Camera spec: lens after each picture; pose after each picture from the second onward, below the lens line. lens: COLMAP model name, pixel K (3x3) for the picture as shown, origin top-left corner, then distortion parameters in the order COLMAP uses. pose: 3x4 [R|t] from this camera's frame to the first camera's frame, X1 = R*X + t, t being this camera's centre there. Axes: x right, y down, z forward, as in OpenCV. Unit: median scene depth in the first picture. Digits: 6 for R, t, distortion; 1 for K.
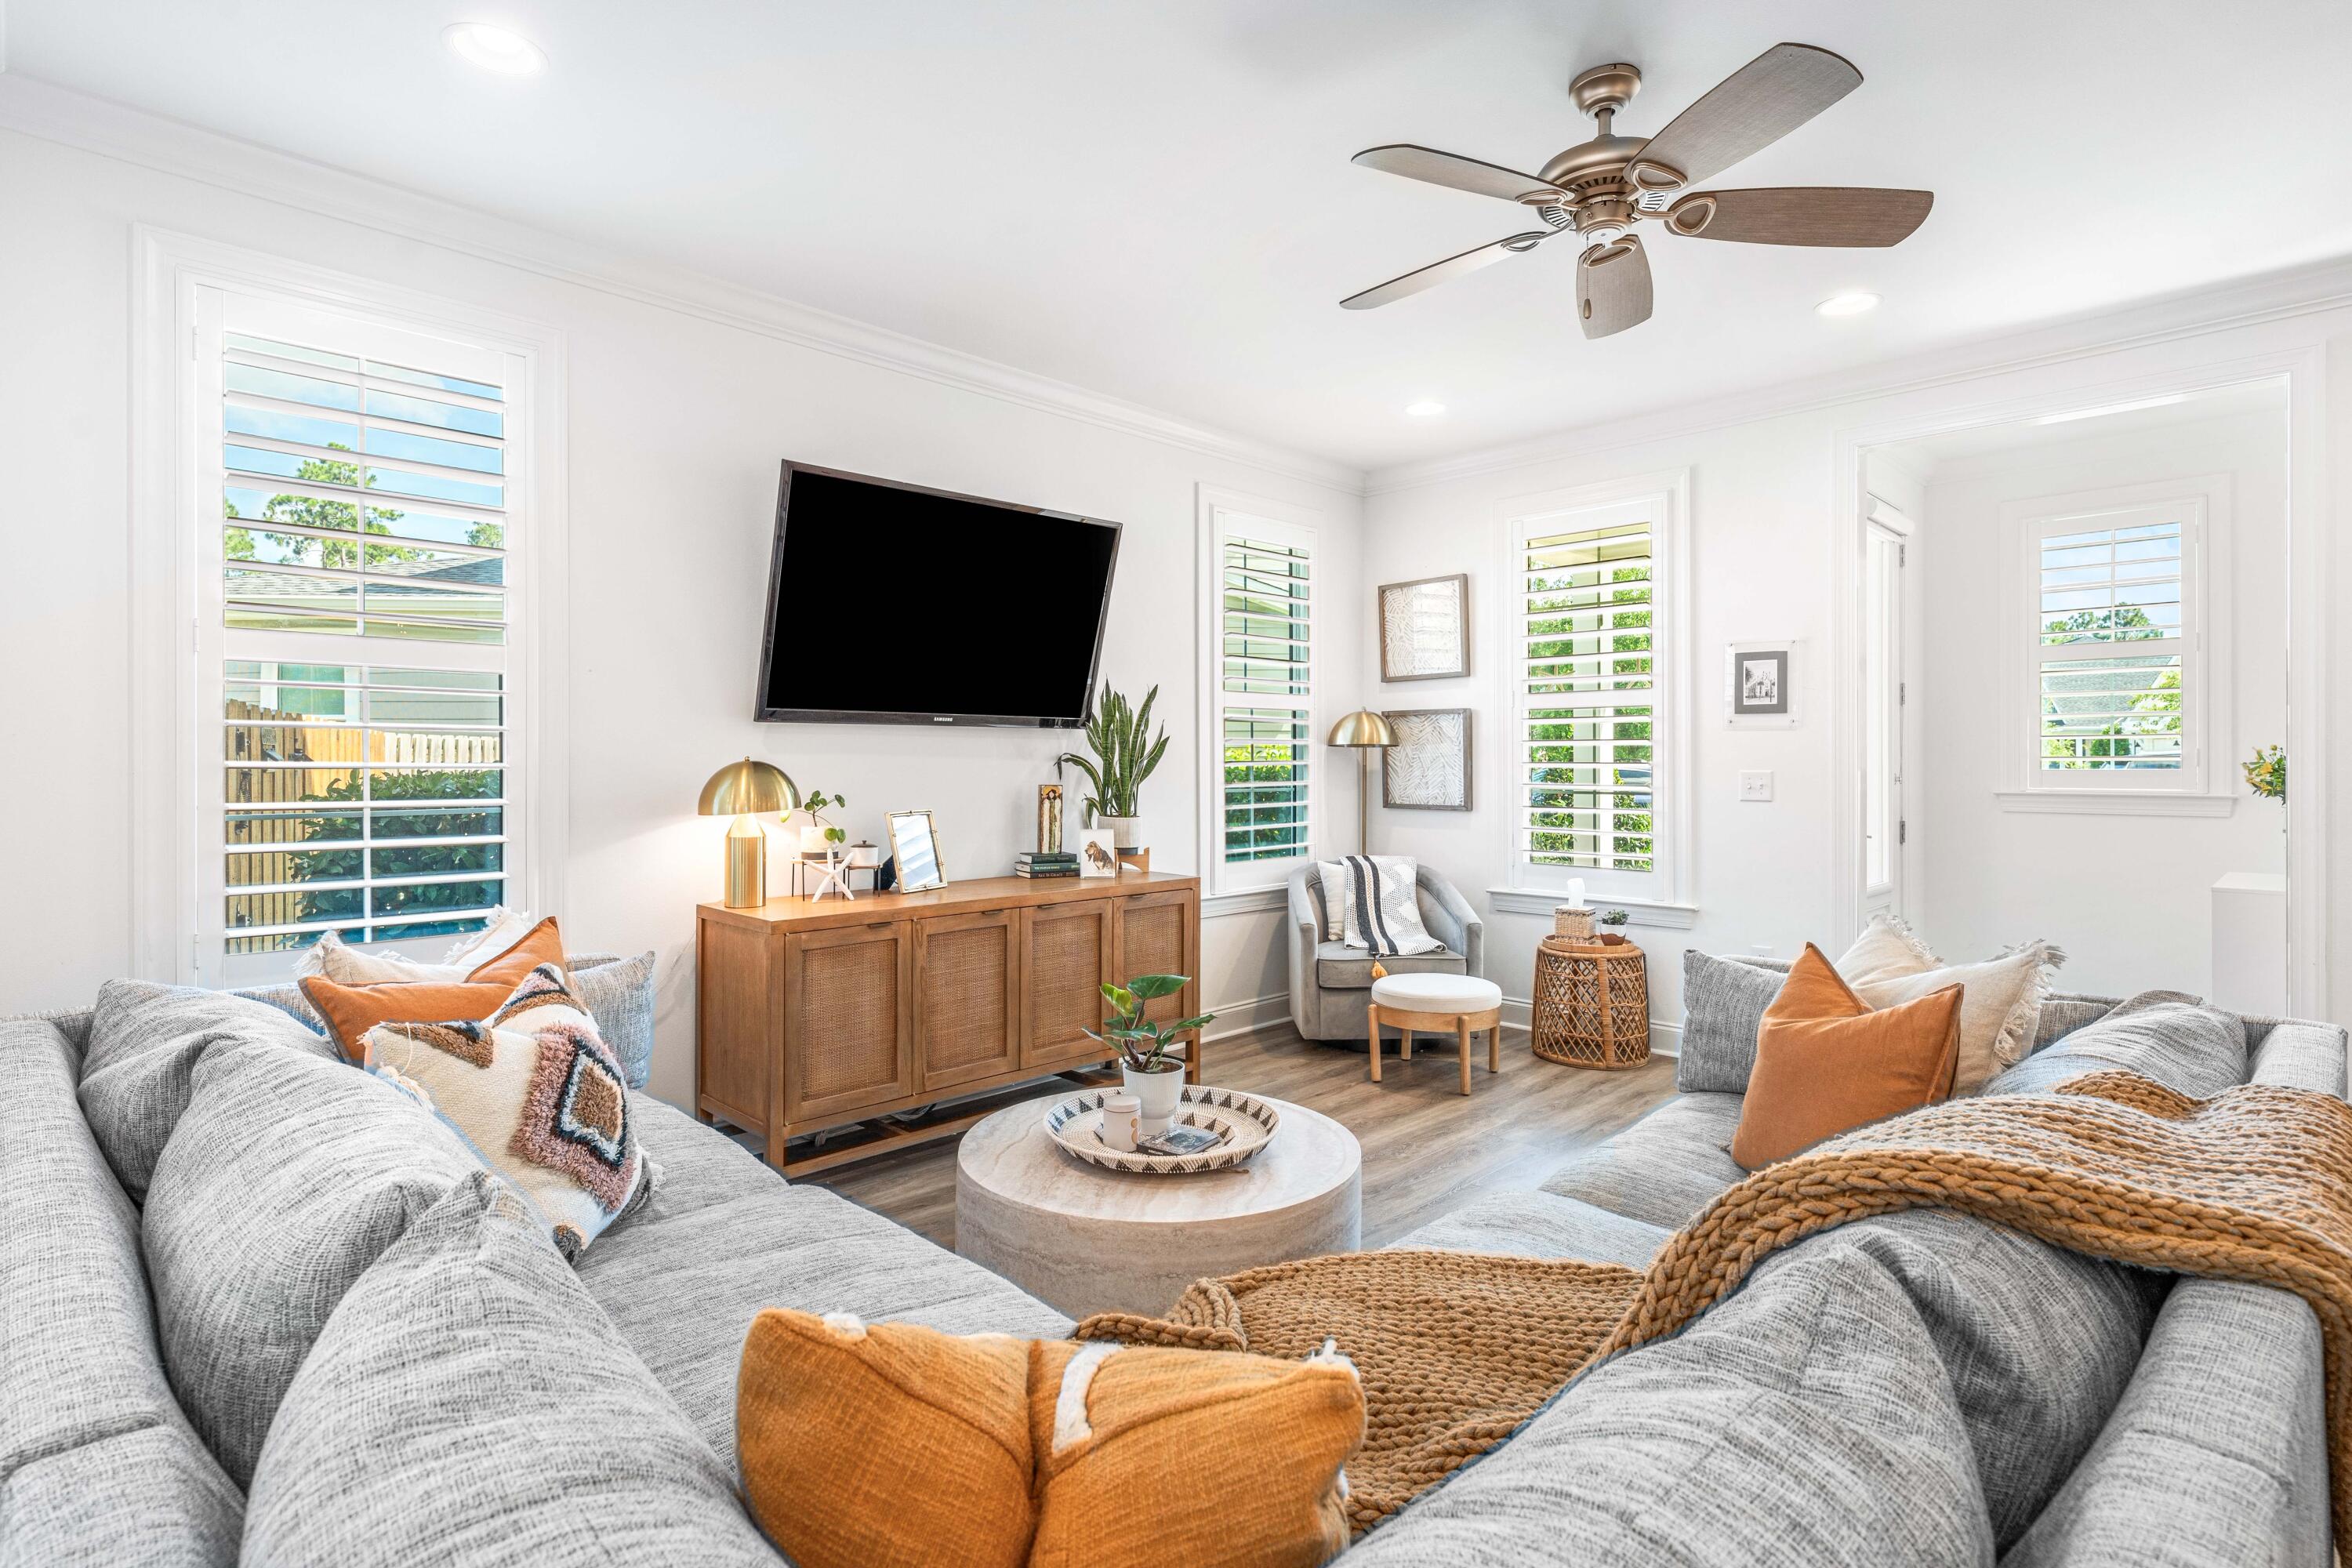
lens RADIAL K [[1166.3, 0, 1178.6], [0, 1166.3, 758.4], [0, 0, 1]] dist [0.002673, 0.000074]
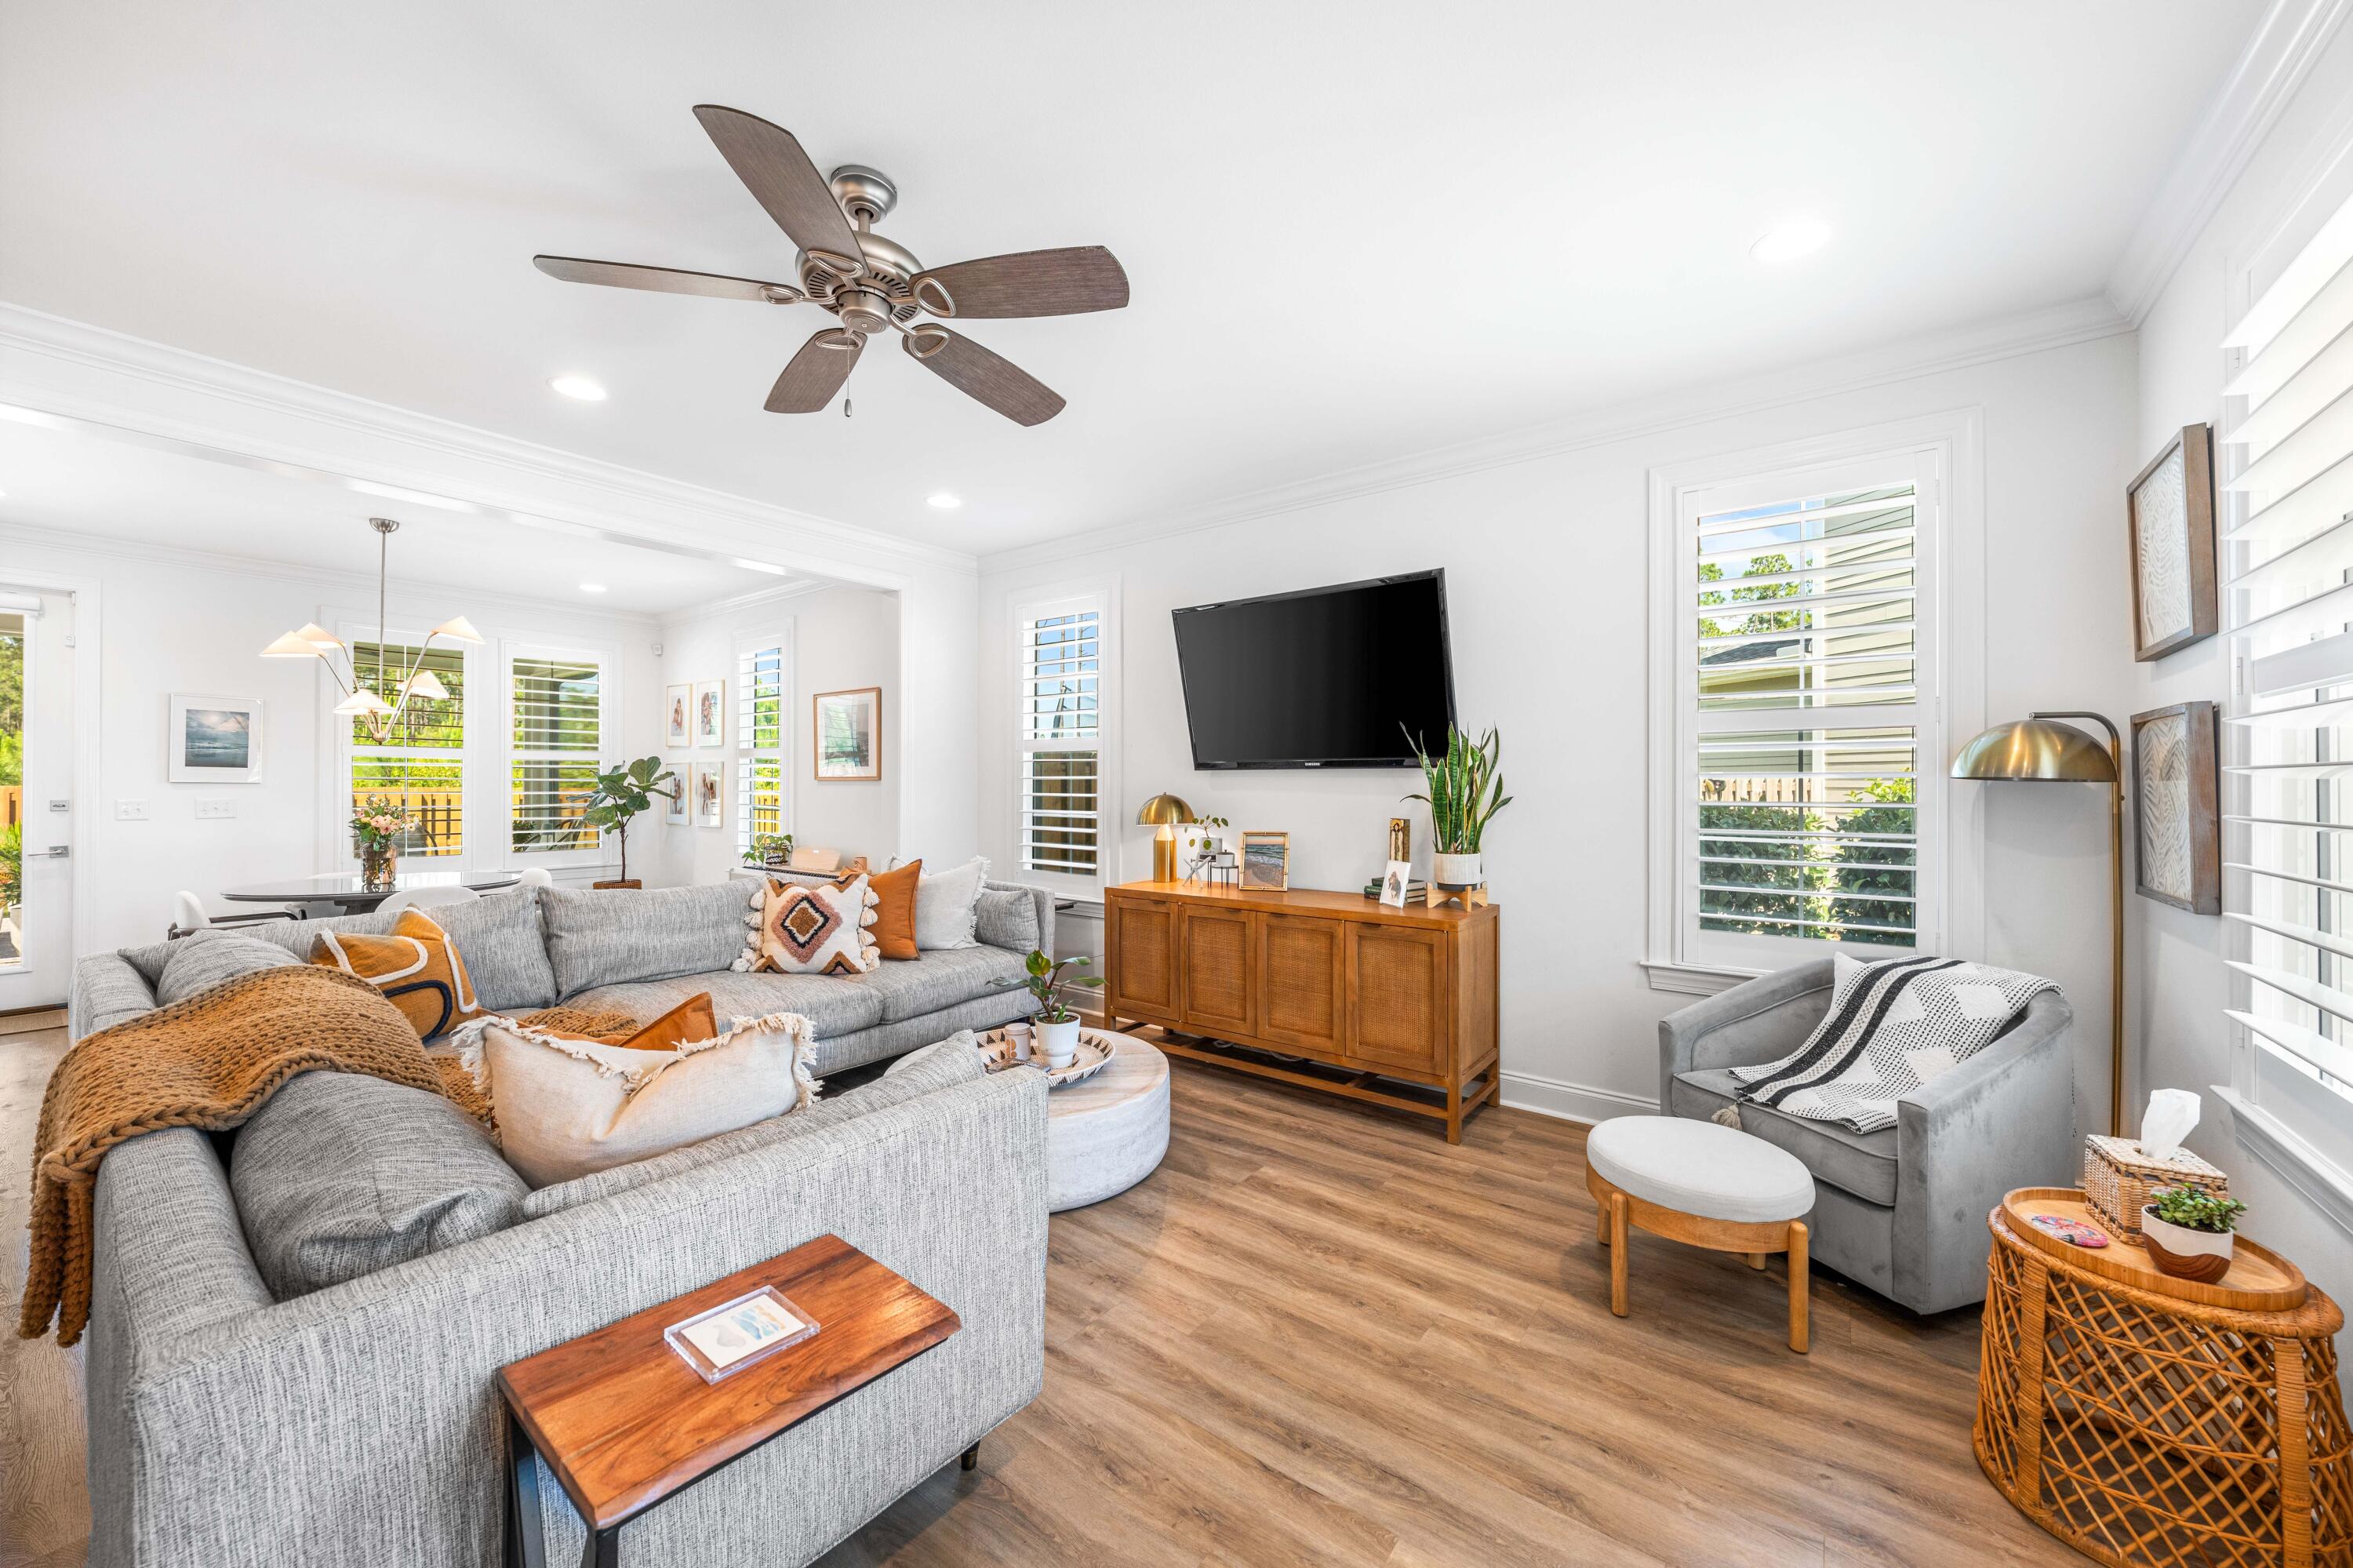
lens RADIAL K [[869.6, 0, 1172.9], [0, 869.6, 782.5], [0, 0, 1]] dist [-0.001302, 0.000013]
pose [[0.132305, -0.002487, -0.991206, 0.667961], [-0.001841, 0.999995, -0.002755, -0.009218], [0.991207, 0.002190, 0.132300, 0.652545]]
